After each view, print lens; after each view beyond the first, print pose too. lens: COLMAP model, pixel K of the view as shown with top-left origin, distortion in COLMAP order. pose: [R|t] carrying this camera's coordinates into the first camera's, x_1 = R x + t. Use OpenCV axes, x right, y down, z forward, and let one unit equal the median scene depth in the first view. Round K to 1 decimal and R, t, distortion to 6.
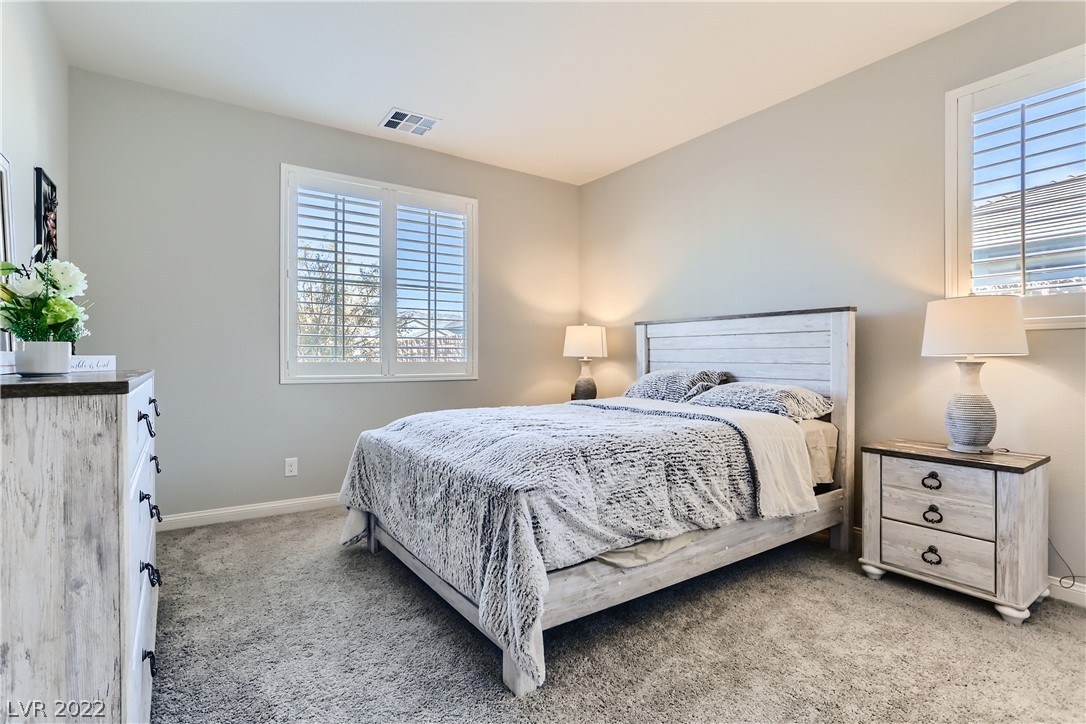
lens RADIAL K [[534.0, 0, 537.0], [0, 534.0, 355.2], [0, 0, 1]] dist [-0.000931, 0.000952]
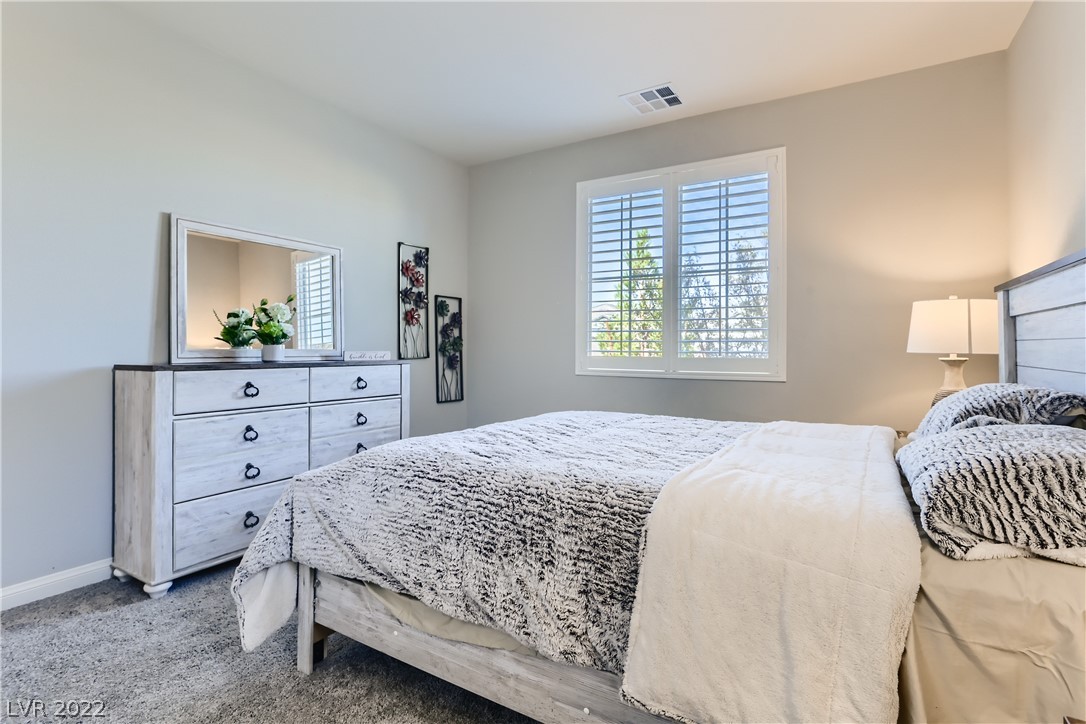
lens RADIAL K [[516.0, 0, 543.1], [0, 516.0, 349.1], [0, 0, 1]] dist [-0.038827, 0.022650]
pose [[0.419637, 0.004997, -0.907678, 0.449122], [-0.003049, 0.999987, 0.004096, -0.003492], [0.907687, 0.001049, 0.419647, 0.416093]]
